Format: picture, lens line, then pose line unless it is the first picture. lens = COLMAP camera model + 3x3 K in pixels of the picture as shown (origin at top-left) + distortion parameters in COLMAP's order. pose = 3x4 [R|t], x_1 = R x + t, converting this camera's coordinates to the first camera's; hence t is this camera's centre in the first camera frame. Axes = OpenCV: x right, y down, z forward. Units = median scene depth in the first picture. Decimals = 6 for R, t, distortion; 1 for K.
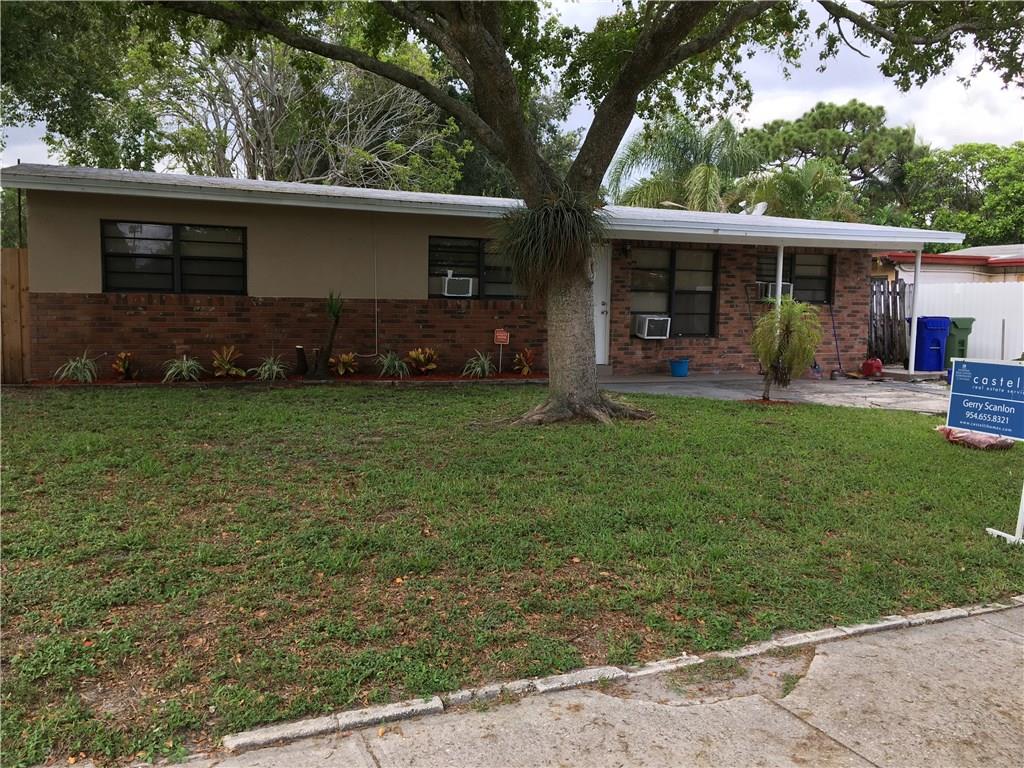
lens RADIAL K [[865.3, 0, 508.5], [0, 865.3, 382.6], [0, 0, 1]] dist [0.036985, -0.013507]
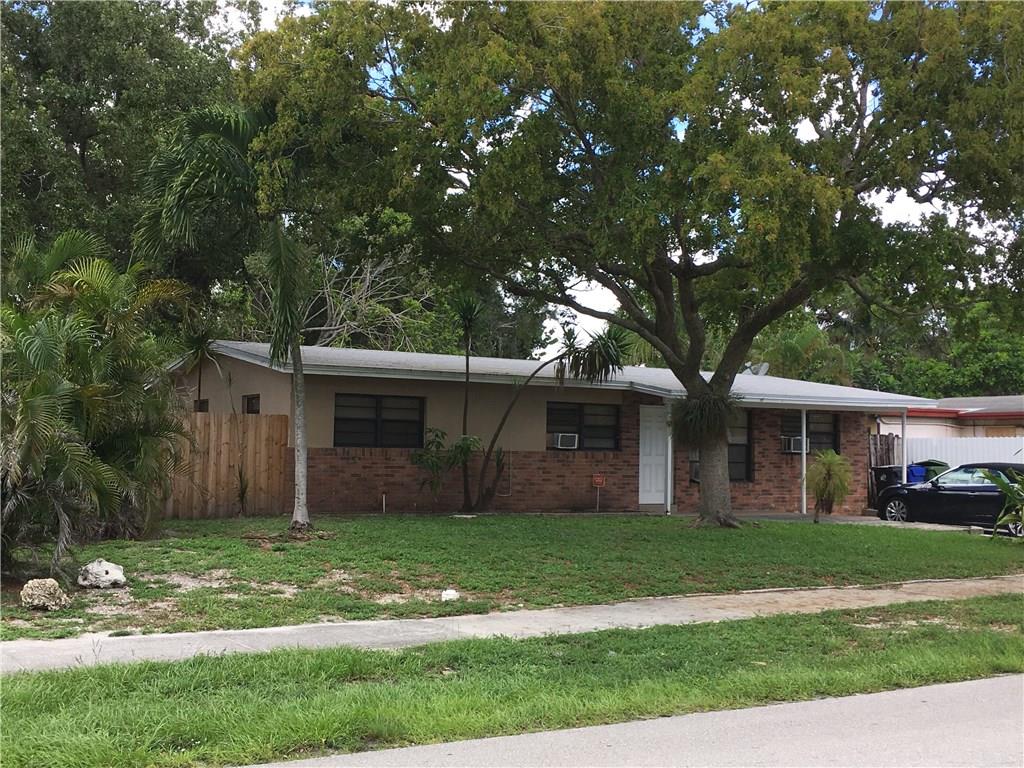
lens RADIAL K [[1265.7, 0, 513.6], [0, 1265.7, 383.3], [0, 0, 1]] dist [0.110186, 0.000000]
pose [[0.987013, 0.008375, 0.160422, -0.401382], [0.014797, 0.989654, -0.142706, 0.064058], [-0.159958, 0.143227, 0.976678, -0.751561]]
